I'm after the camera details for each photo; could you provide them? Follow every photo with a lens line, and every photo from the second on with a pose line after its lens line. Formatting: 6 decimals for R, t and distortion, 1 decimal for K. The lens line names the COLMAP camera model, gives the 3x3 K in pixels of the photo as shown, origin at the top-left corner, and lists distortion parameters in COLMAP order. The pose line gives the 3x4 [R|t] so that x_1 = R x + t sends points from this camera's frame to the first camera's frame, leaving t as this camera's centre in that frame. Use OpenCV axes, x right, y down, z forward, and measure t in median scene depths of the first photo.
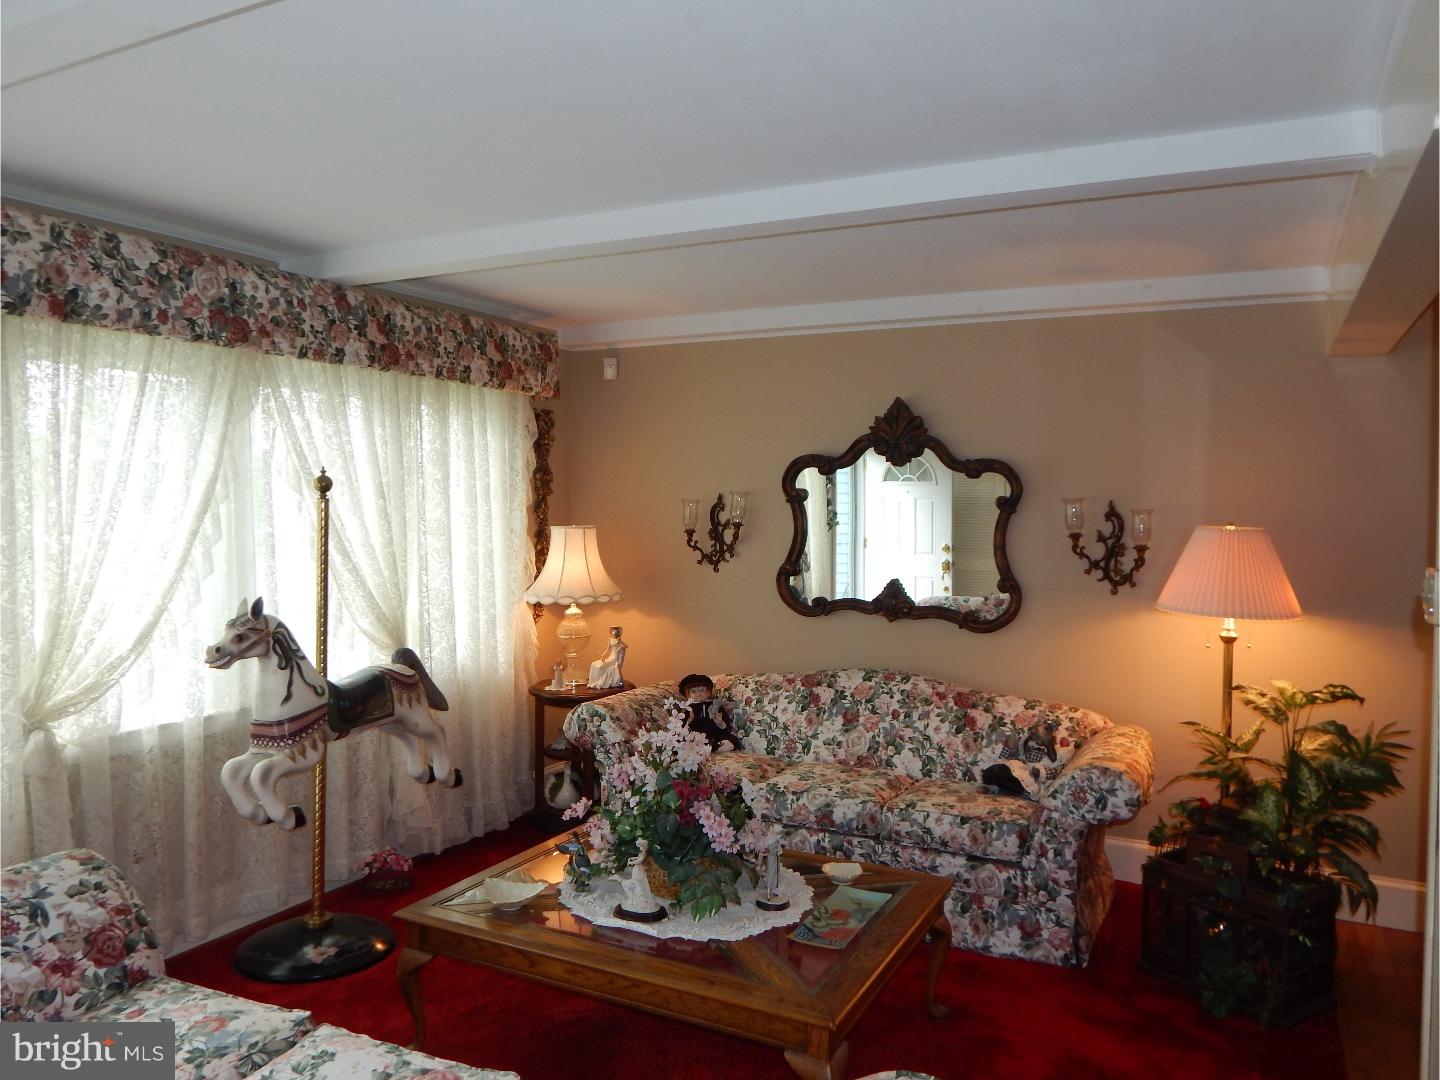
lens RADIAL K [[1060.6, 0, 706.3], [0, 1060.6, 544.6], [0, 0, 1]] dist [0.006695, 0.001795]
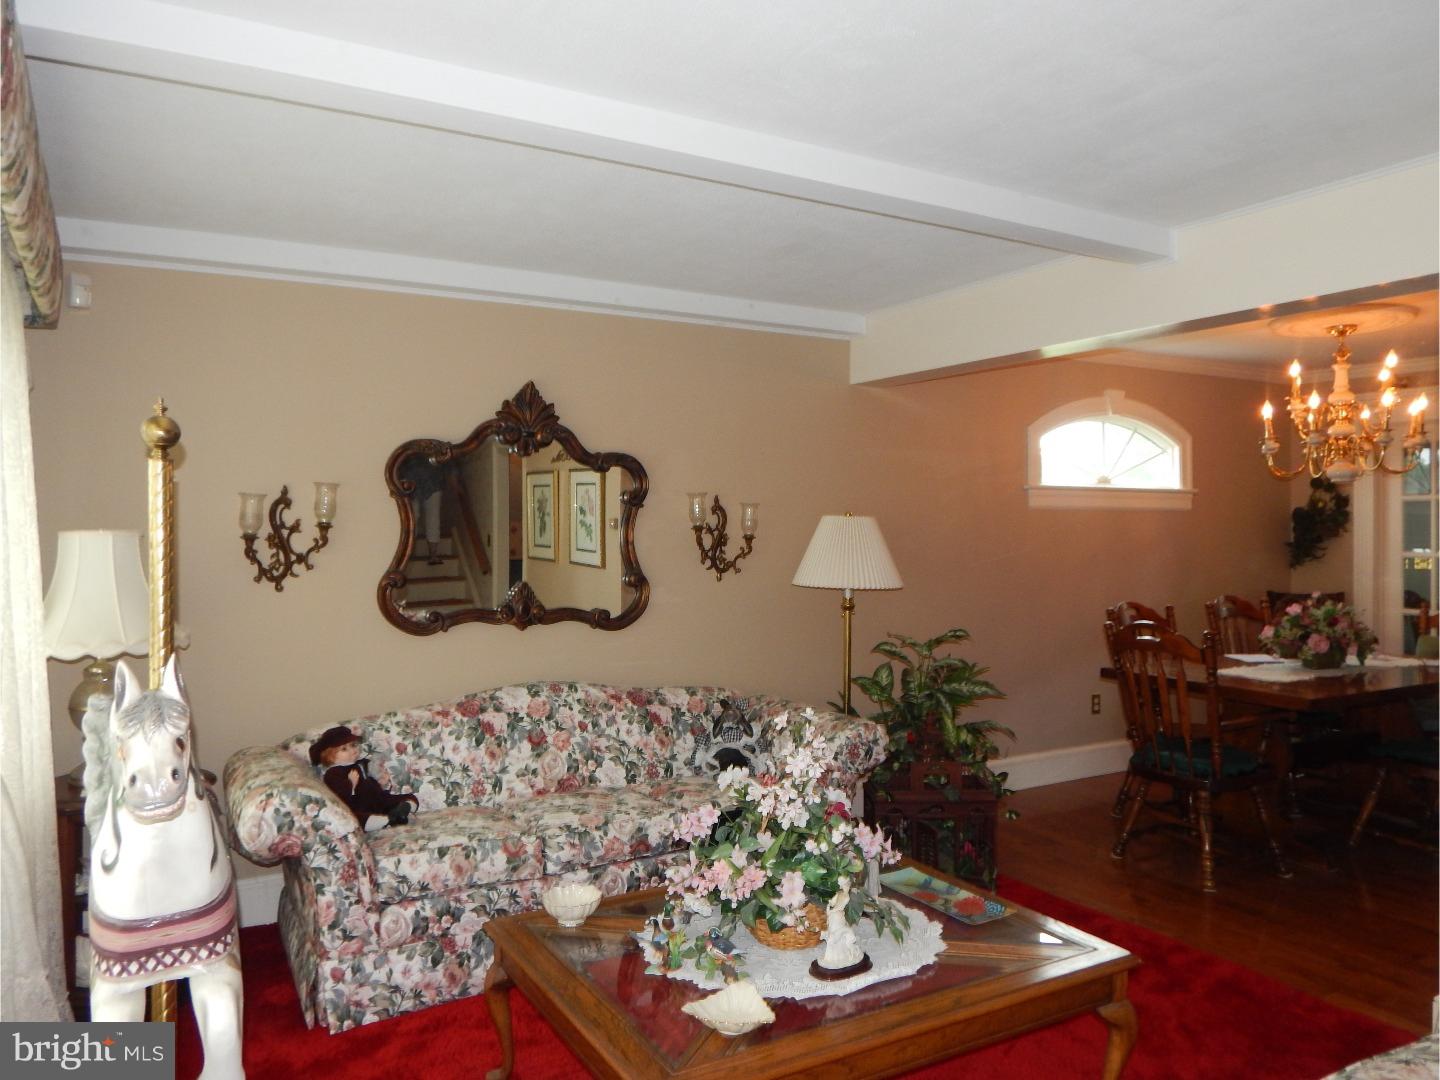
lens RADIAL K [[1060.6, 0, 729.7], [0, 1060.6, 515.8], [0, 0, 1]] dist [0.006695, 0.001795]
pose [[0.536033, -0.004448, 0.844185, -0.521493], [0.046208, 0.998642, -0.024079, 0.006484], [-0.842931, 0.051915, 0.535510, 0.388823]]
